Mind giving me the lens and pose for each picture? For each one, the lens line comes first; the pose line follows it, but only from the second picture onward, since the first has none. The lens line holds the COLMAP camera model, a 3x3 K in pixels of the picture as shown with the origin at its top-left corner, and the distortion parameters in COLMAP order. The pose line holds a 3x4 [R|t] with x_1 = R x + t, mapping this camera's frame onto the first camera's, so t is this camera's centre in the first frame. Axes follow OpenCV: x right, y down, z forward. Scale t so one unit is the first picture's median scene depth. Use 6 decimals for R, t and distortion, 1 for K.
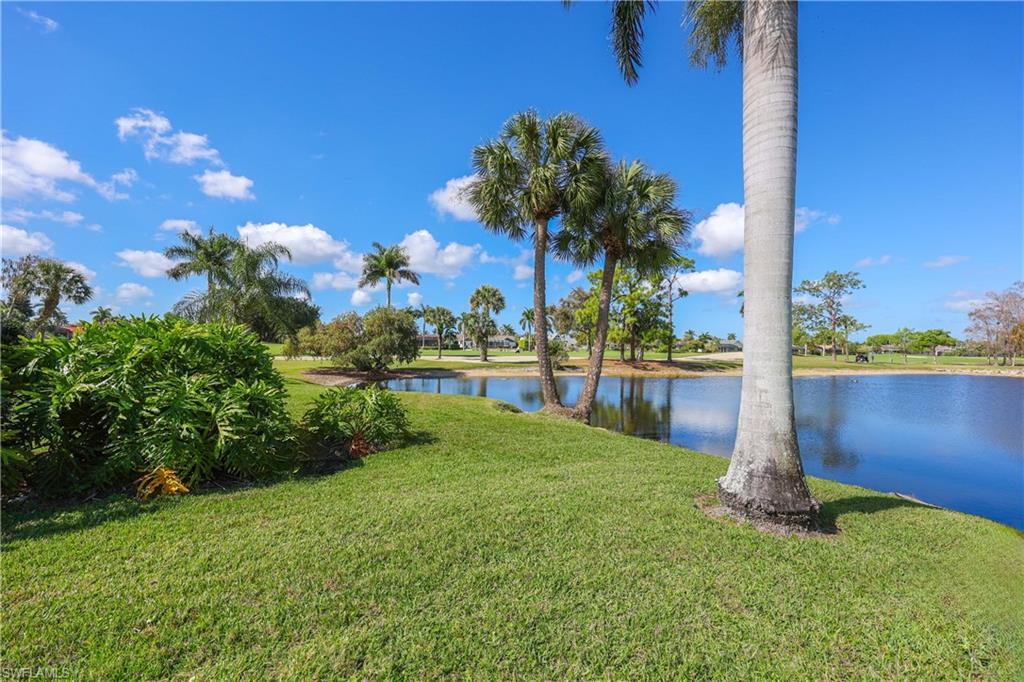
lens RADIAL K [[409.4, 0, 514.9], [0, 409.4, 338.9], [0, 0, 1]] dist [0.000595, 0.000163]
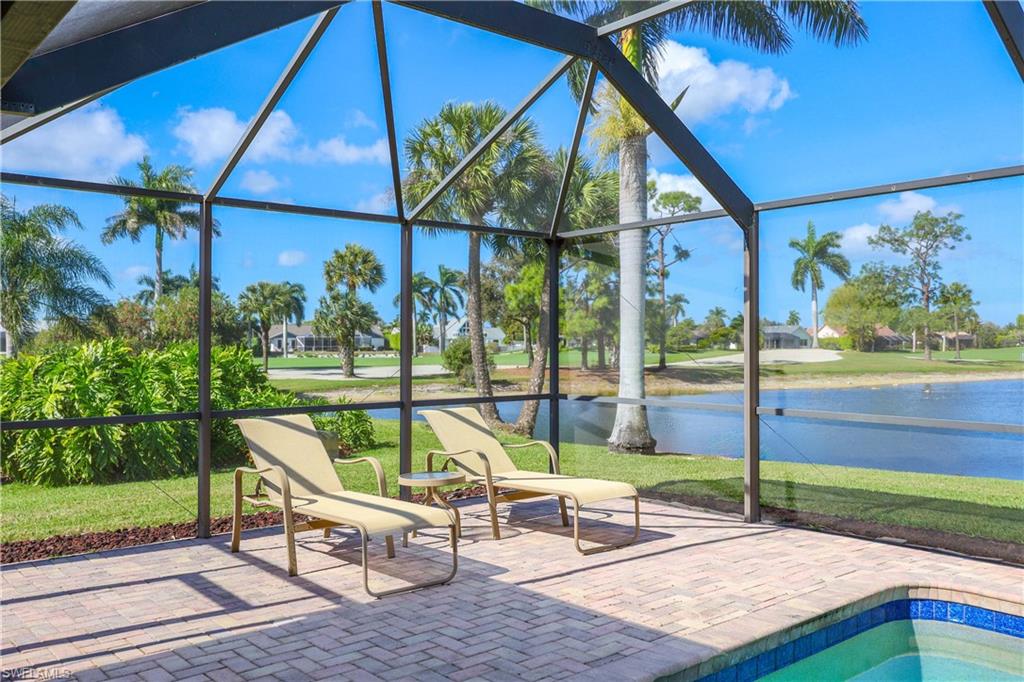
lens RADIAL K [[861.0, 0, 512.0], [0, 861.0, 341.0], [0, 0, 1]] dist [-0.002888, 0.000228]
pose [[0.986886, -0.021592, 0.159971, -0.033099], [0.019117, 0.999673, 0.016995, -0.009226], [-0.160286, -0.013714, 0.986975, -0.177879]]
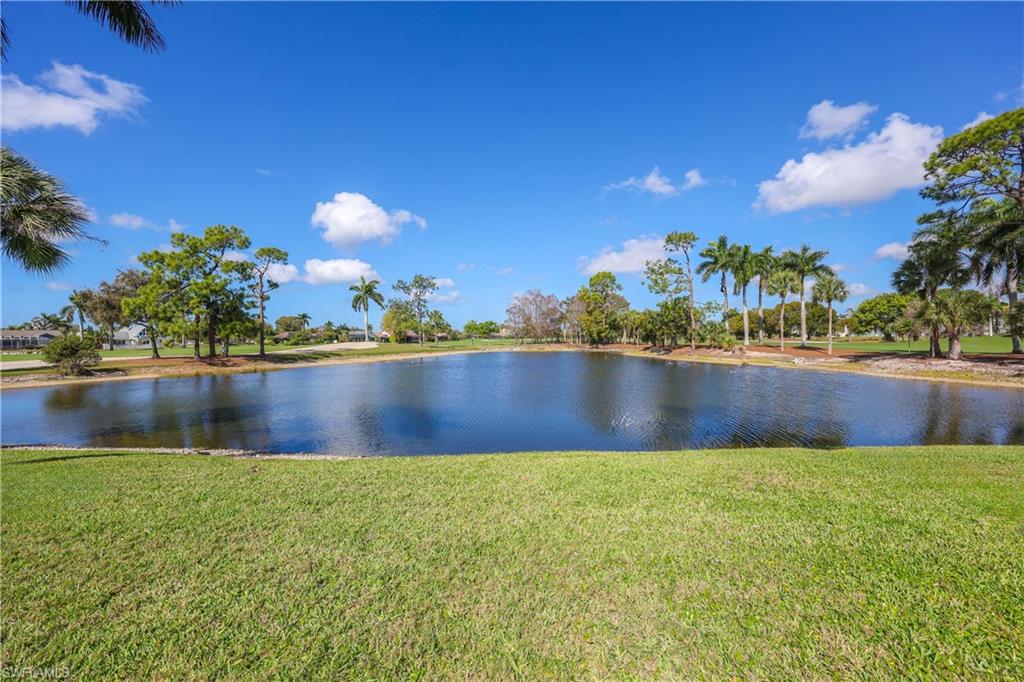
lens RADIAL K [[409.4, 0, 514.9], [0, 409.4, 338.9], [0, 0, 1]] dist [0.000595, 0.000163]
pose [[0.694882, -0.033099, 0.718362, 0.090387], [0.017256, 0.999420, 0.029356, -0.001293], [-0.718917, -0.008003, 0.695050, -0.089935]]
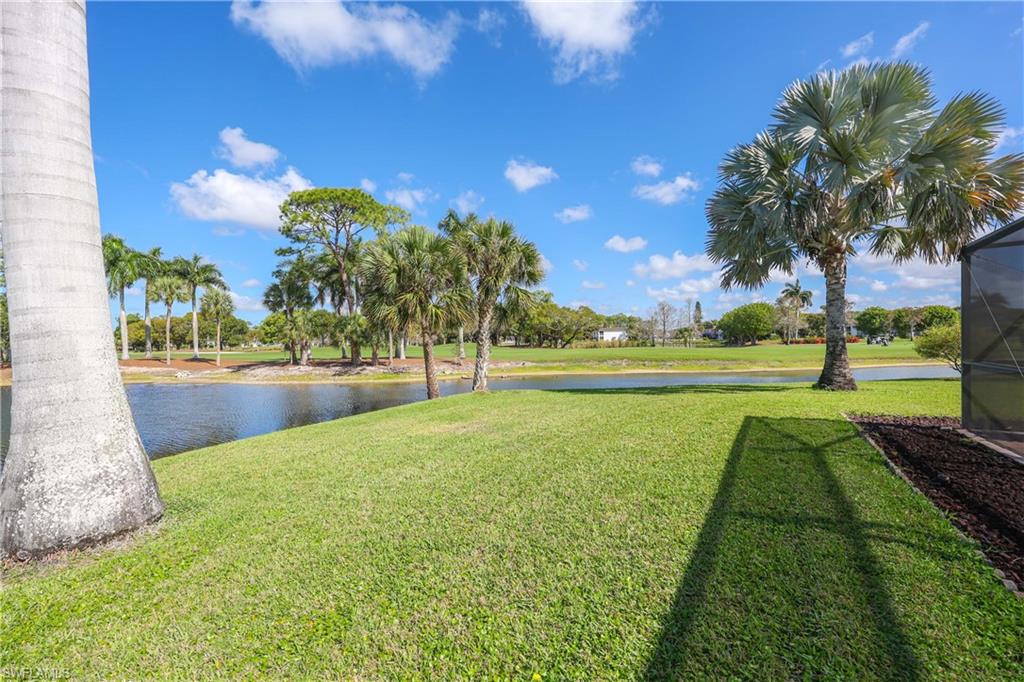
lens RADIAL K [[411.9, 0, 512.0], [0, 411.9, 341.0], [0, 0, 1]] dist [0.002097, 0.000167]
pose [[-0.437226, -0.018422, 0.899163, 0.095181], [-0.006937, 0.999830, 0.017111, -0.004037], [-0.899325, 0.001244, -0.437279, -0.139734]]
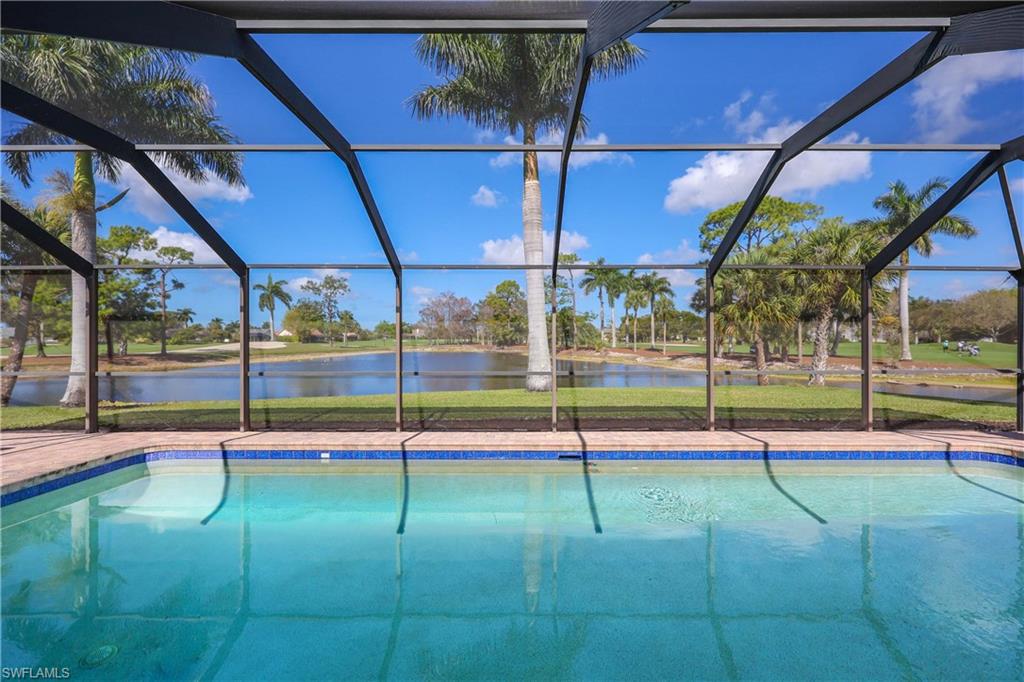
lens RADIAL K [[415.7, 0, 526.3], [0, 415.7, 339.0], [0, 0, 1]] dist [-0.004029, -0.000067]
pose [[0.515870, -0.025250, 0.856295, -0.016481], [-0.000366, 0.999559, 0.029695, -0.009395], [-0.856667, -0.015632, 0.515633, -0.216256]]
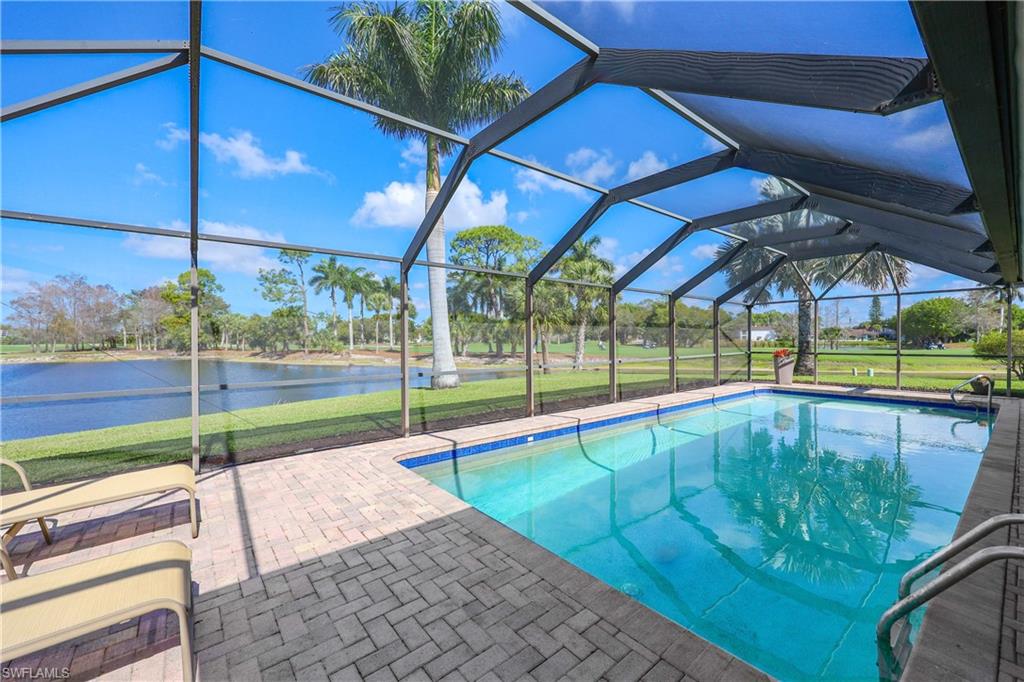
lens RADIAL K [[409.4, 0, 514.9], [0, 409.4, 338.9], [0, 0, 1]] dist [0.000595, 0.000163]
pose [[-0.133676, -0.021434, 0.990793, -0.061222], [-0.011565, 0.999732, 0.020068, -0.008532], [-0.990958, -0.008776, -0.133888, -0.118854]]
